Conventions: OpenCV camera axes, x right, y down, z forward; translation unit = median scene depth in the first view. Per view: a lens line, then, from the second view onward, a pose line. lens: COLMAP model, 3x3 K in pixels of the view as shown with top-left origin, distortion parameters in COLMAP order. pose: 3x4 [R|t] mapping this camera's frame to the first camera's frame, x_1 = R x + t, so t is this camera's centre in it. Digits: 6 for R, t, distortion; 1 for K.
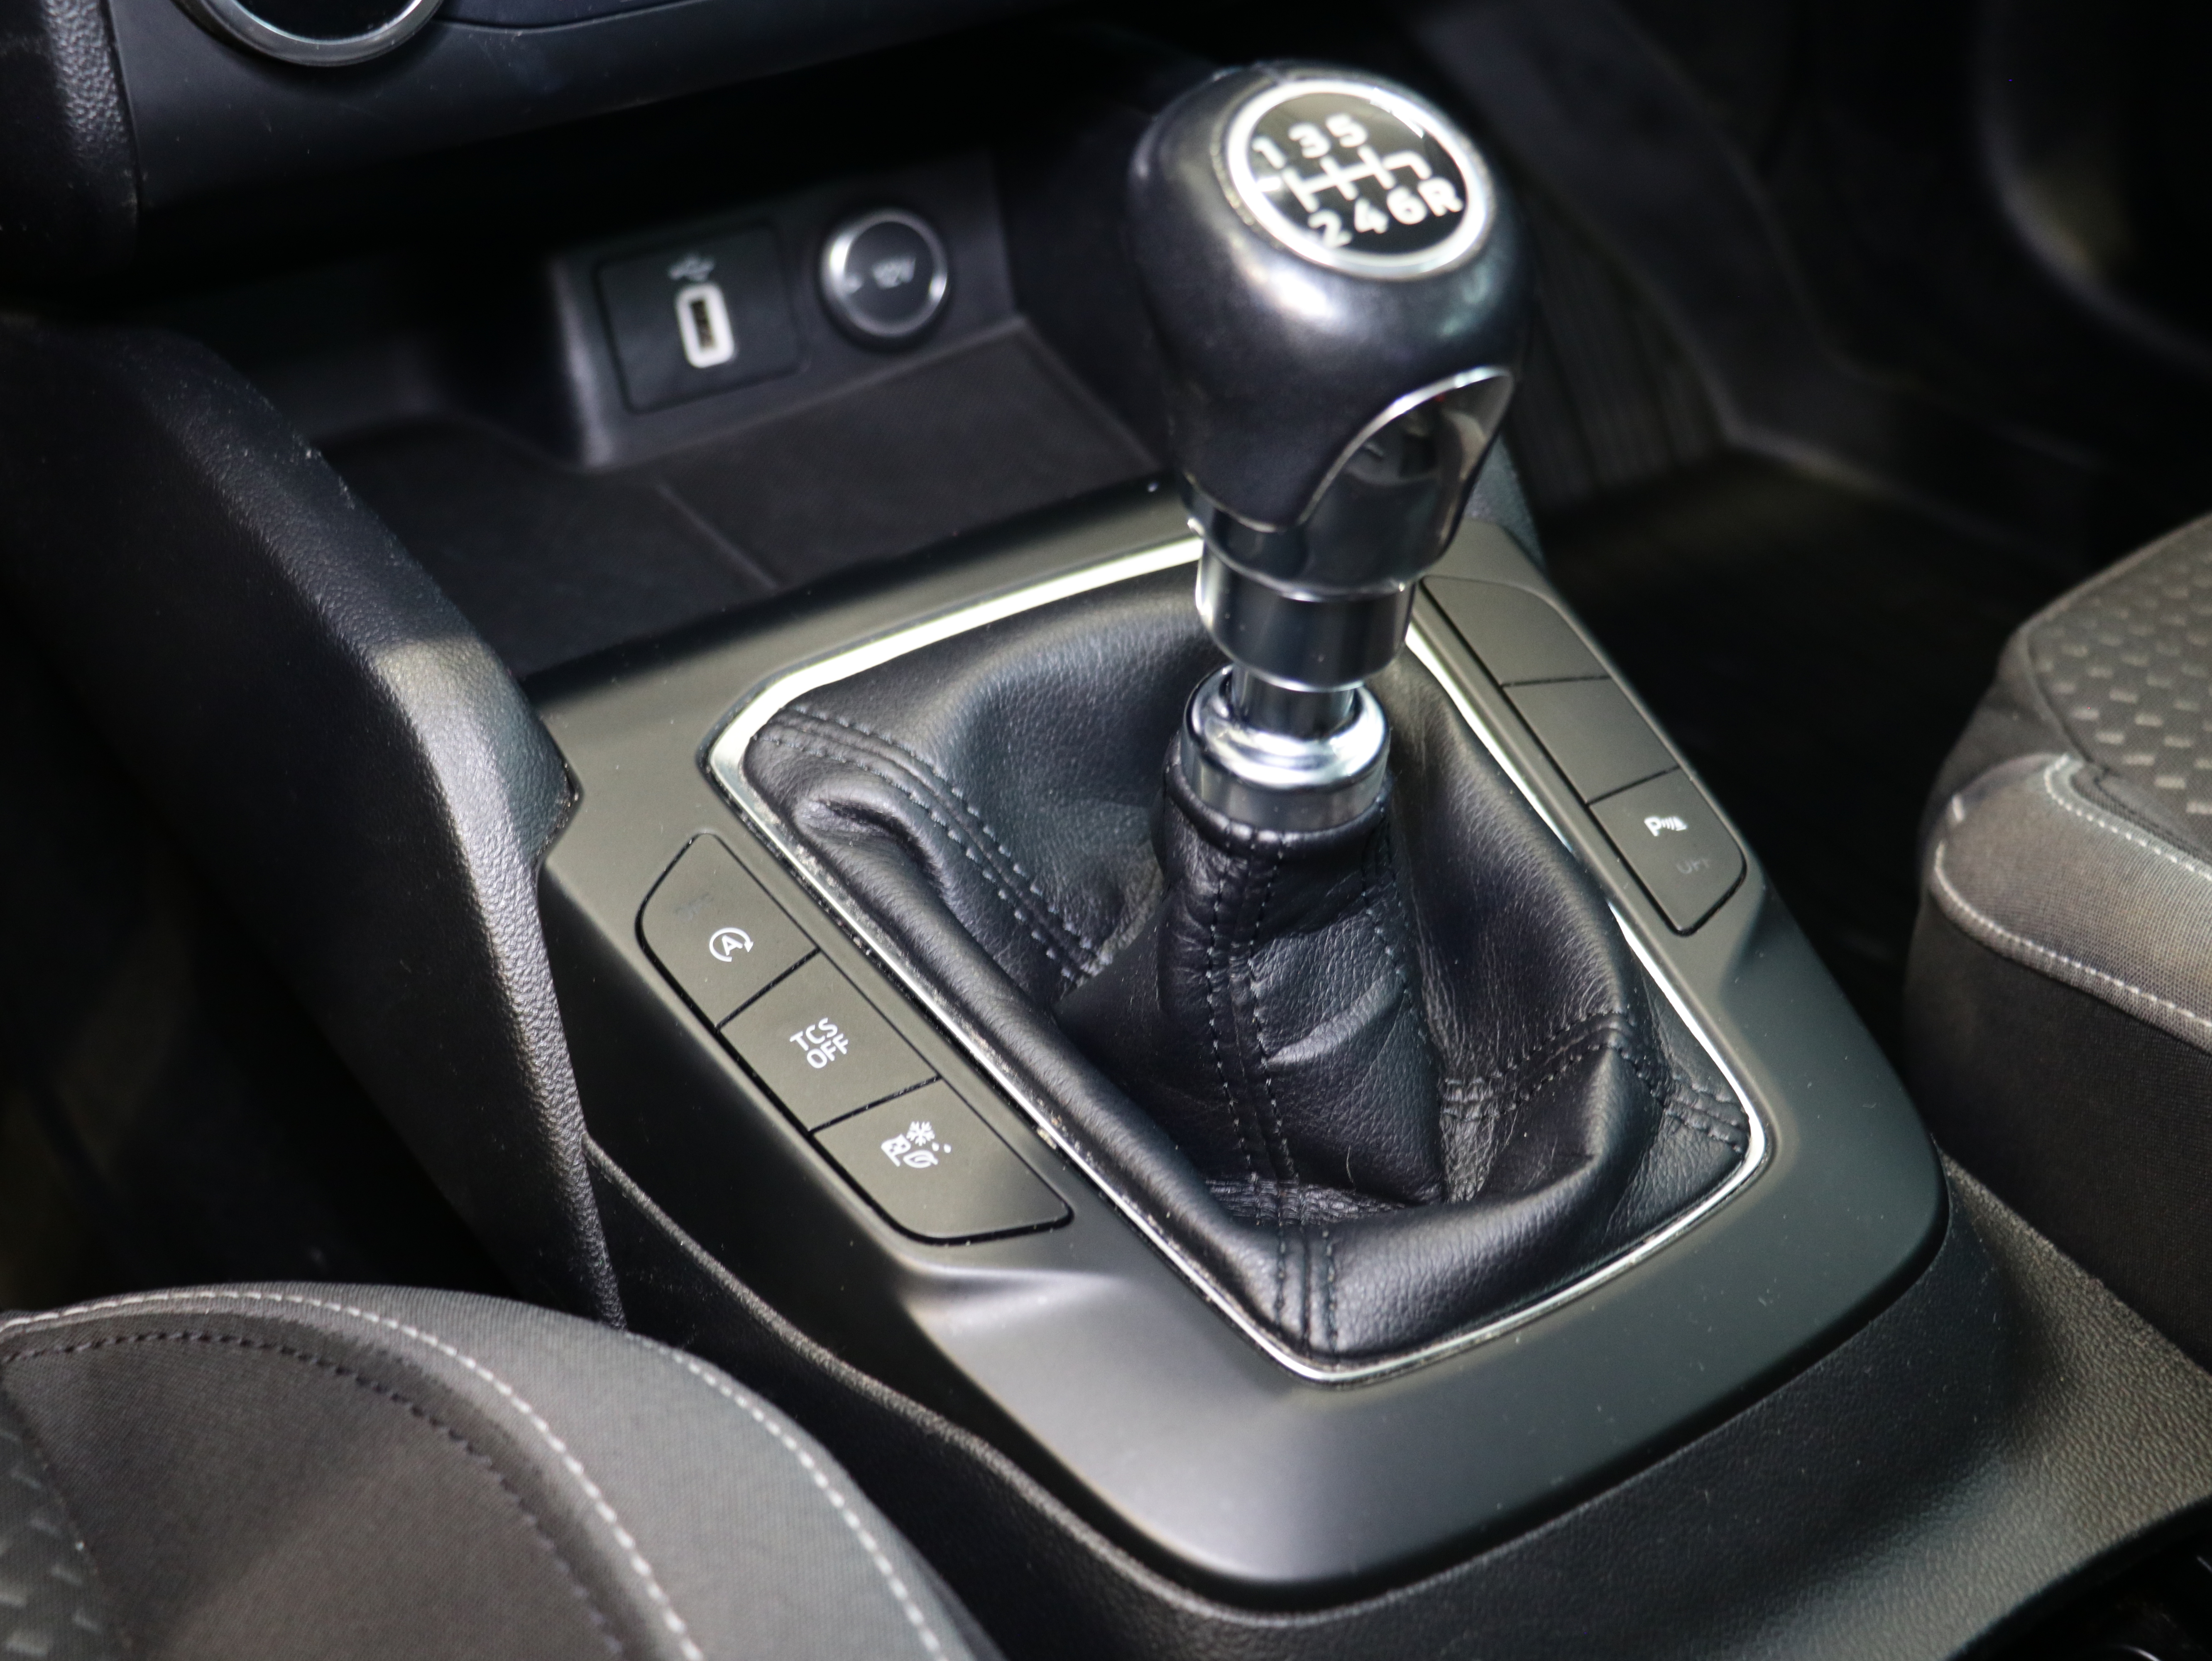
lens RADIAL K [[2501.9, 0, 1092.1], [0, 2501.9, 847.3], [0, 0, 1]] dist [-0.021449, 0.000000]
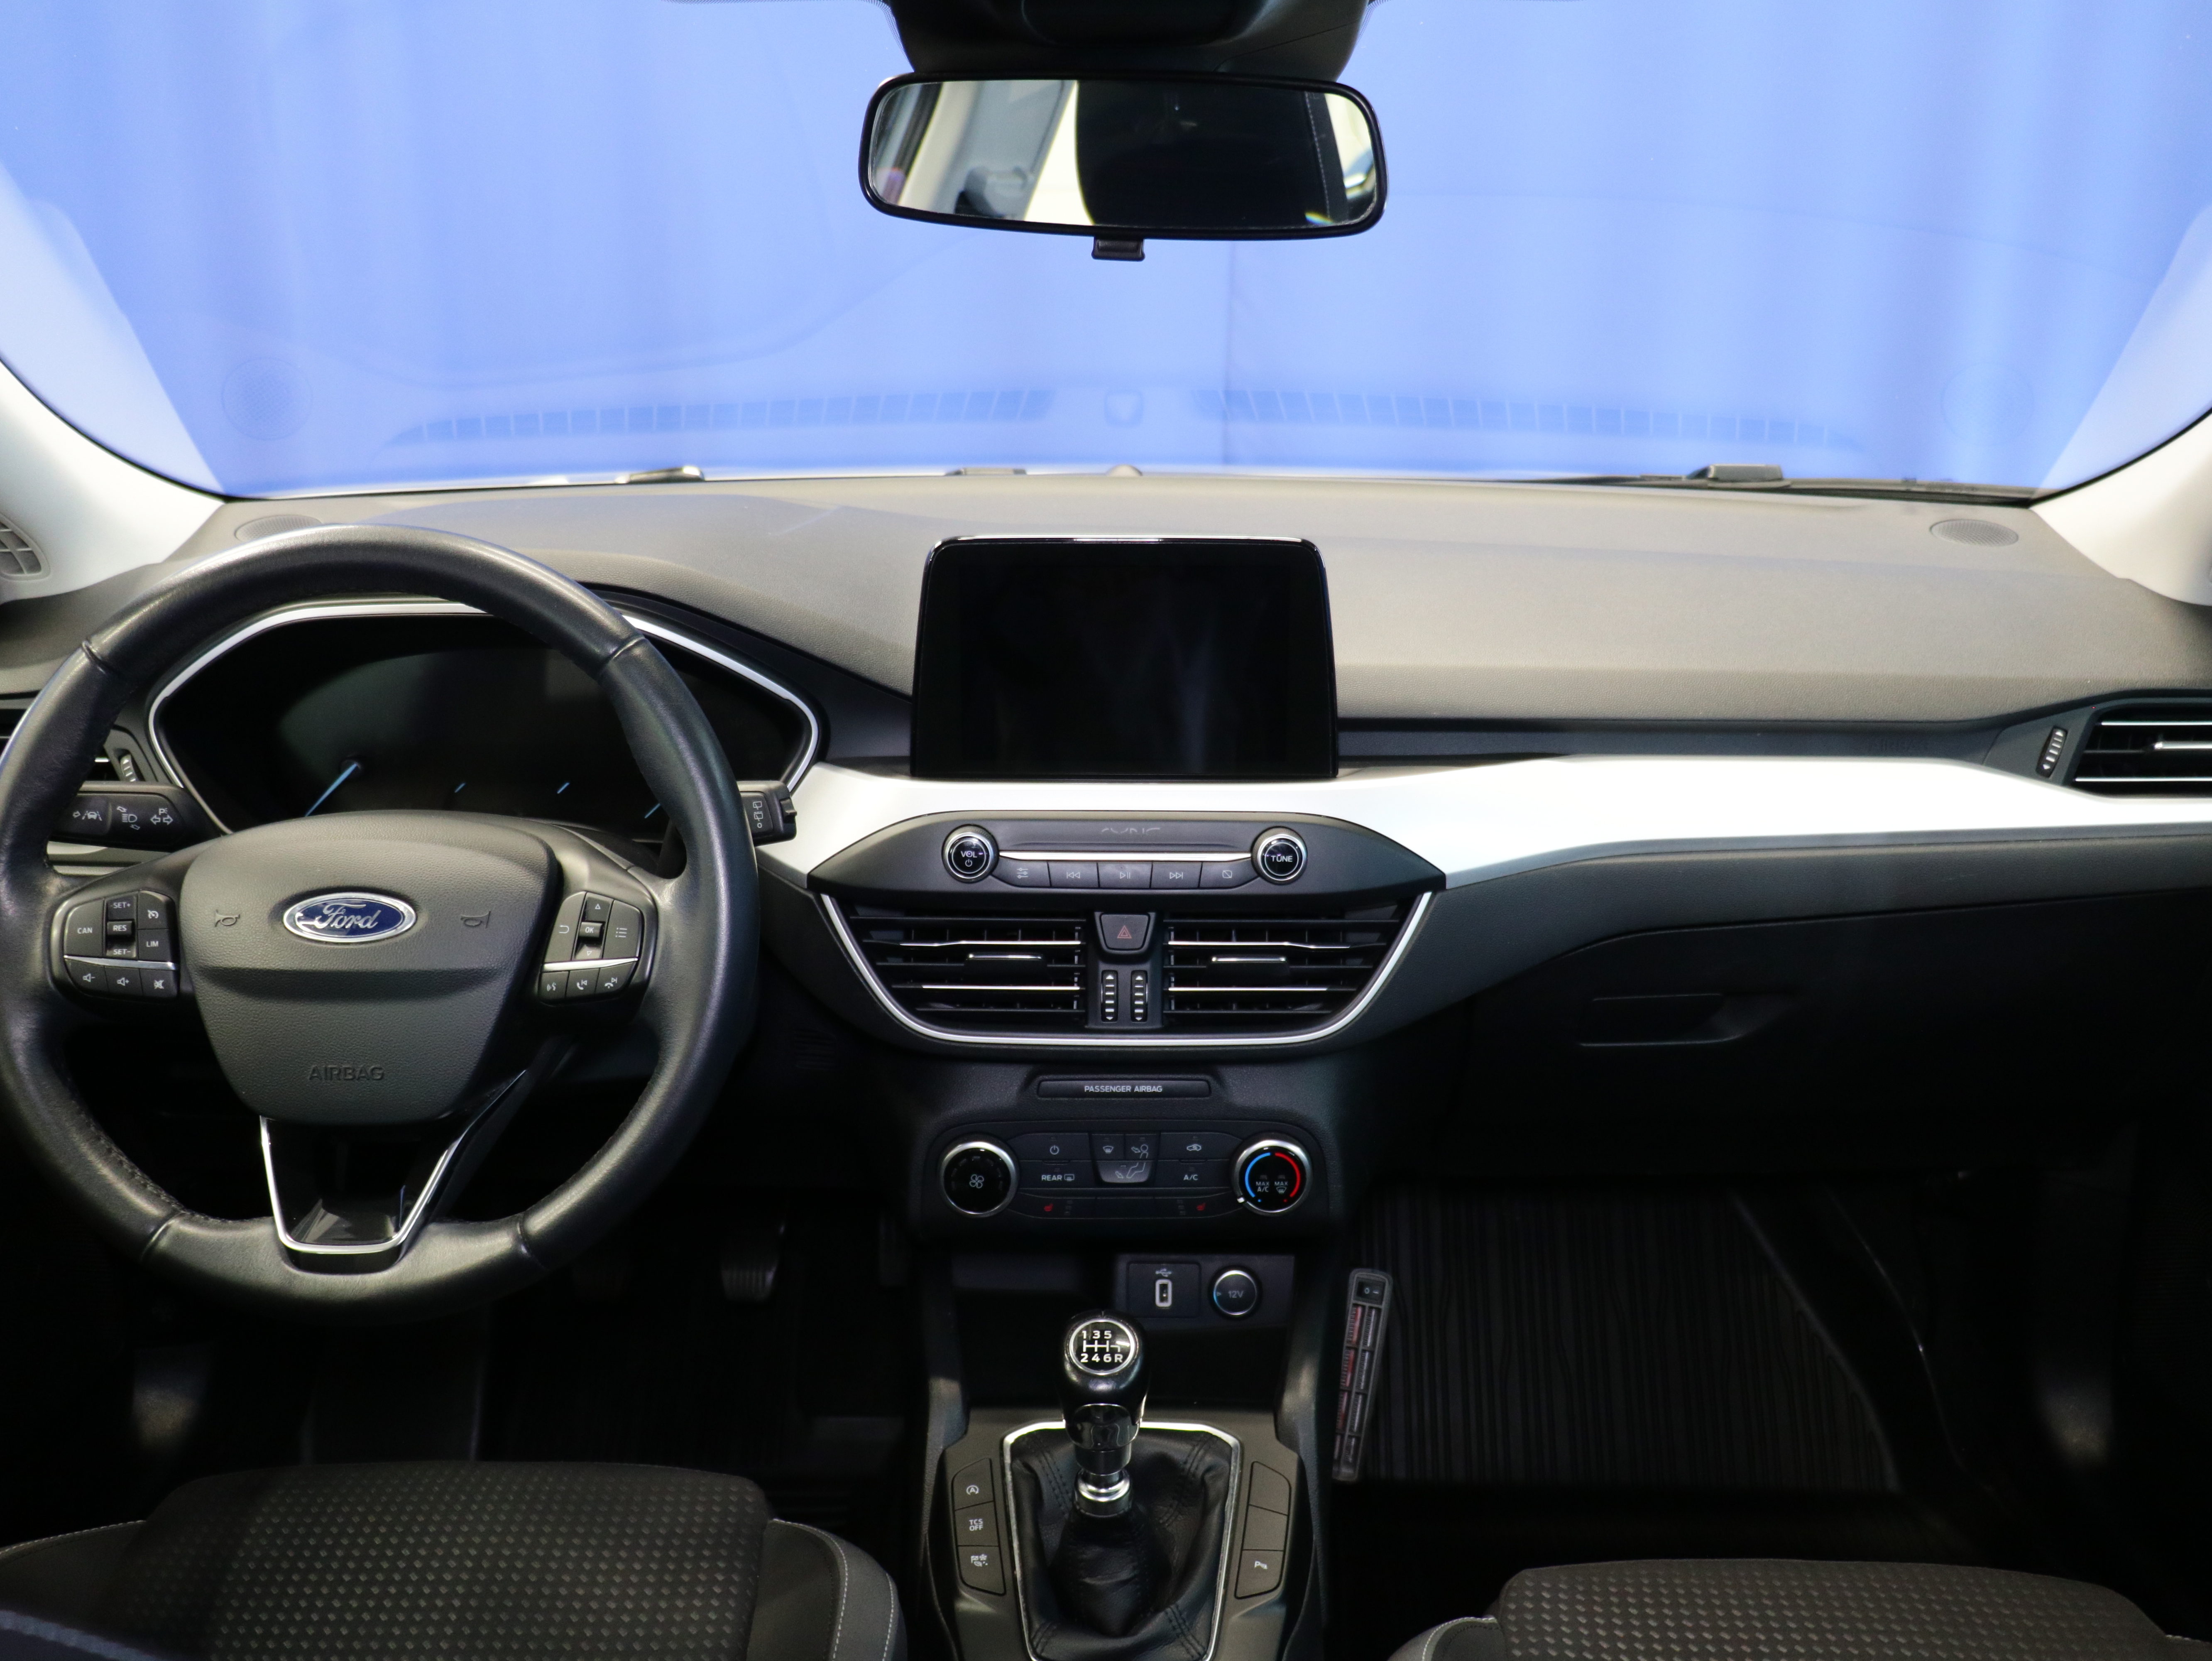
lens RADIAL K [[1960.0, 0, 1090.2], [0, 1960.0, 843.7], [0, 0, 1]] dist [-0.043635, 0.043053]
pose [[0.832546, 0.171368, -0.526783, 1.267488], [-0.336418, 0.911912, -0.235032, -0.199760], [0.440102, 0.372894, 0.816860, -1.485381]]
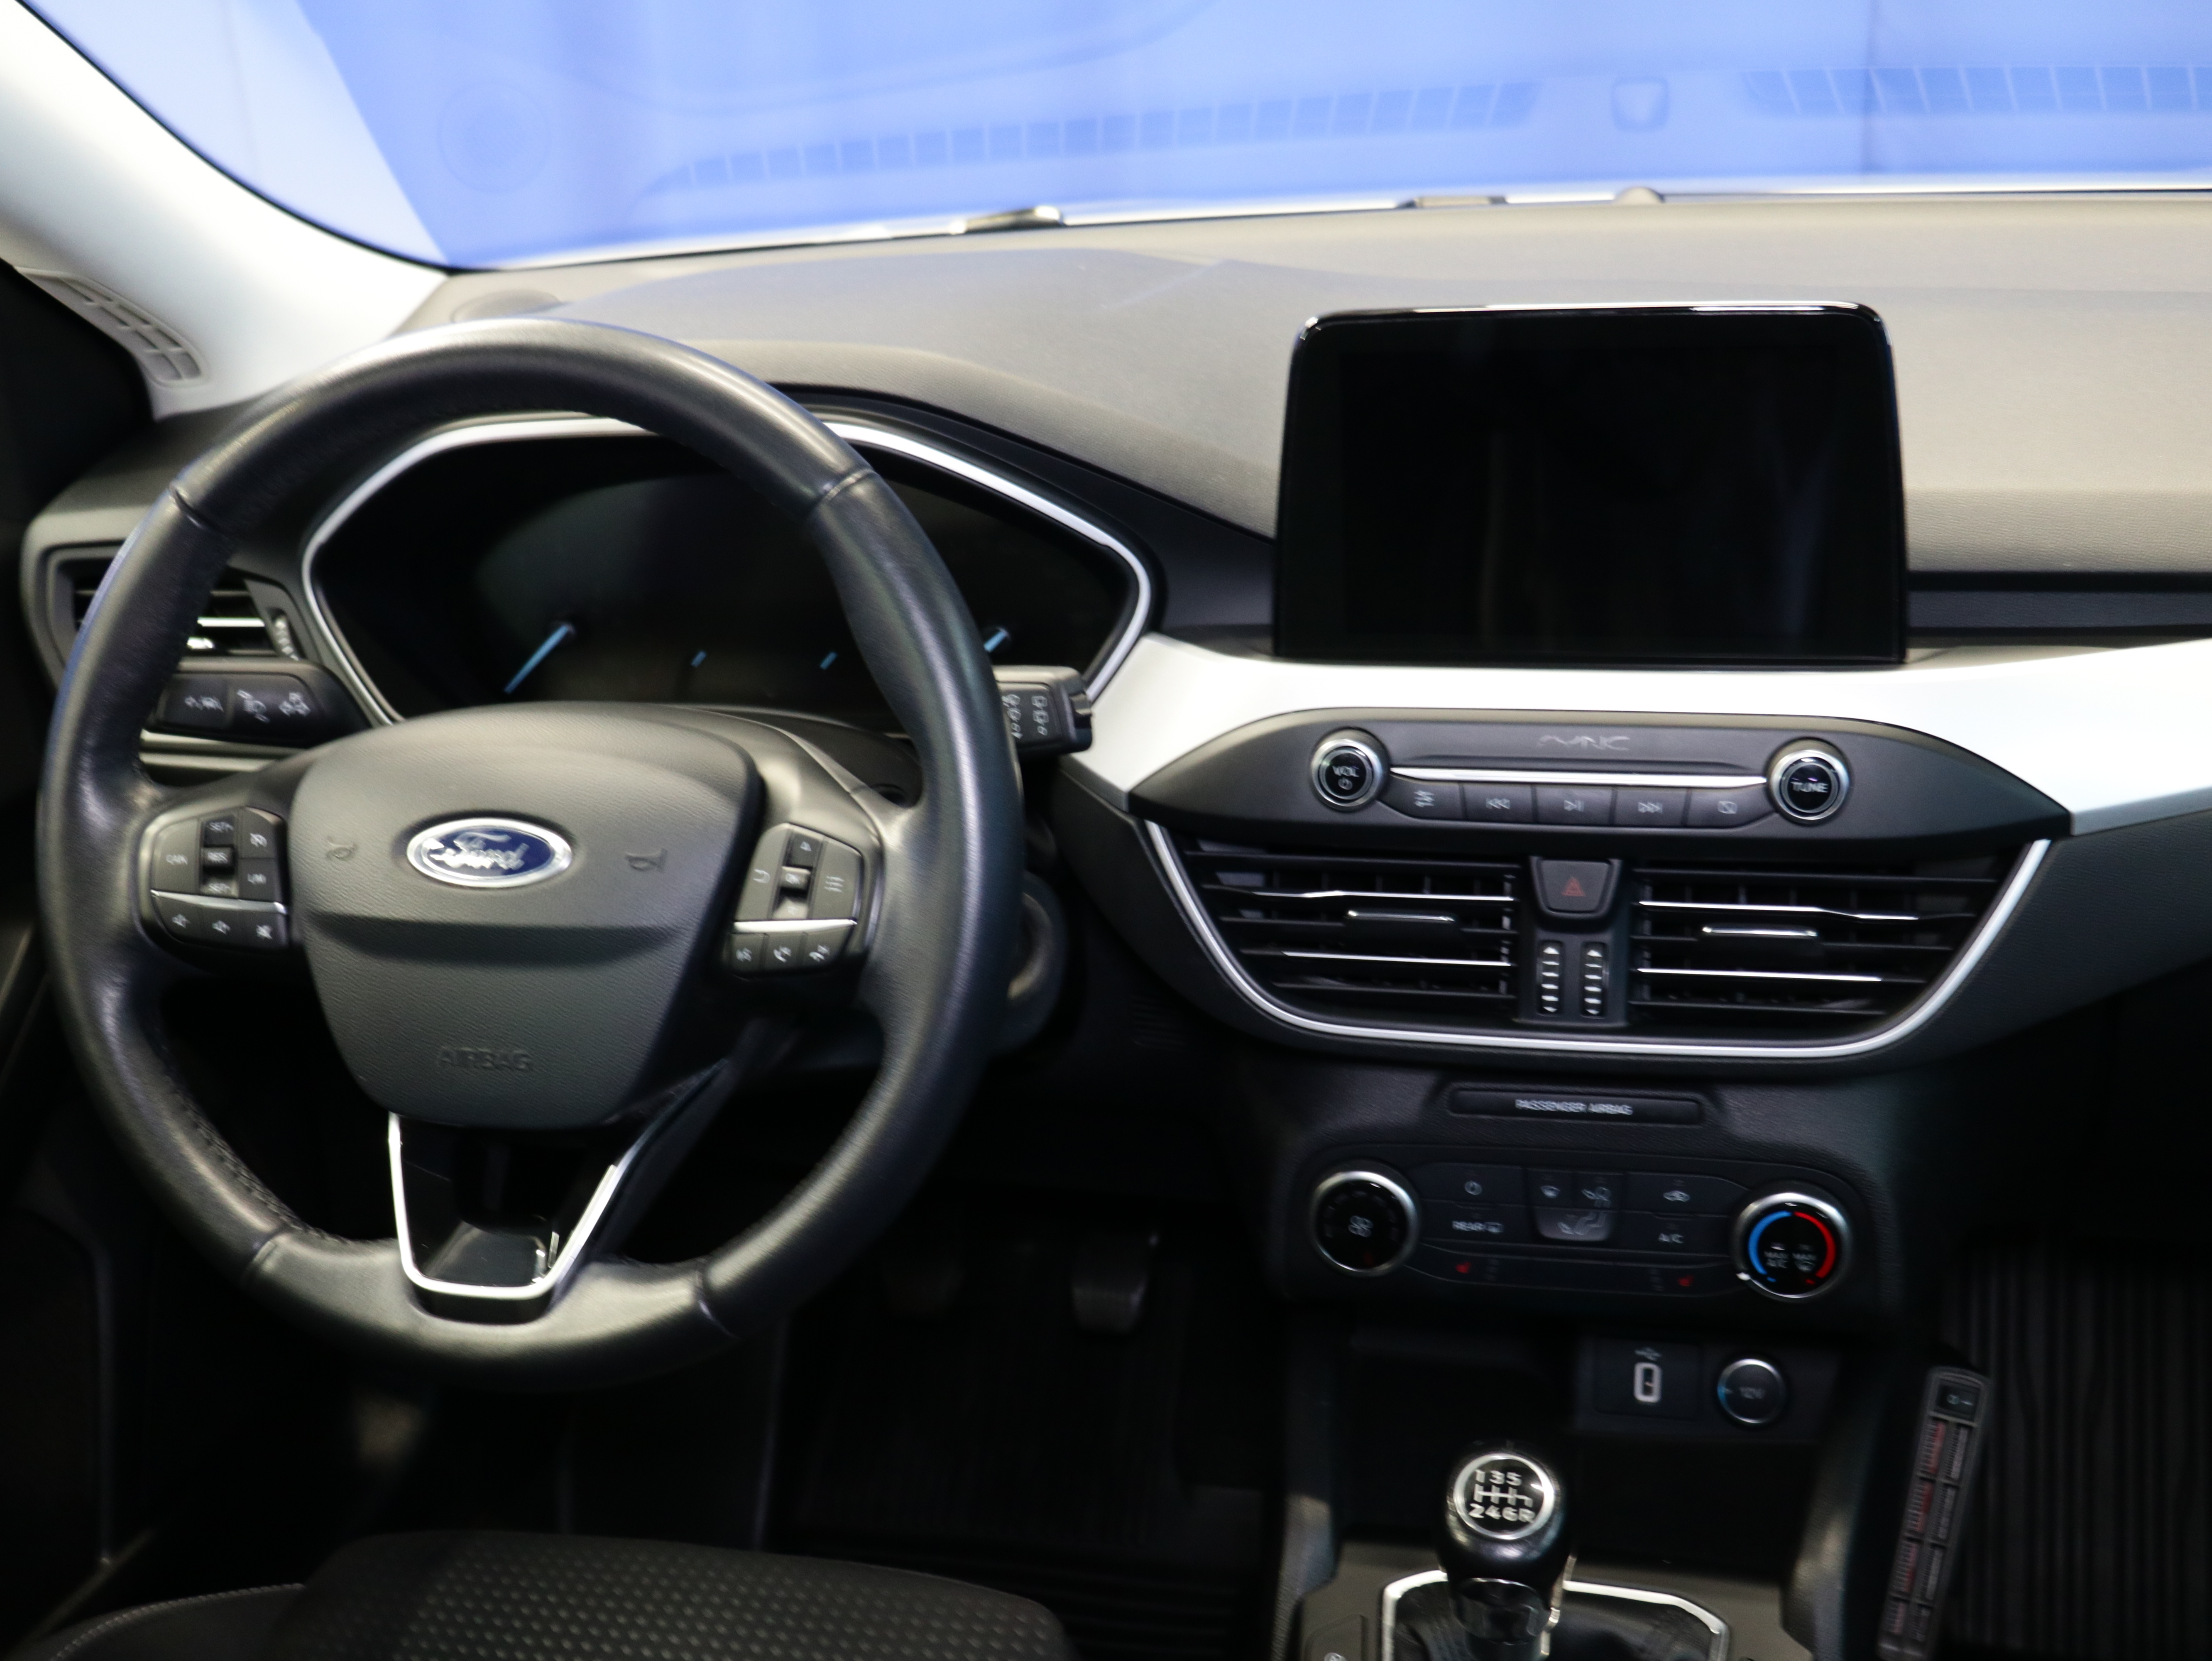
lens RADIAL K [[2501.9, 0, 1084.3], [0, 2501.9, 830.9], [0, 0, 1]] dist [-0.021449, 0.000000]
pose [[0.678756, 0.225340, -0.698936, 1.233429], [-0.391911, 0.916044, -0.085259, -0.410127], [0.621044, 0.331790, 0.710084, -1.192142]]
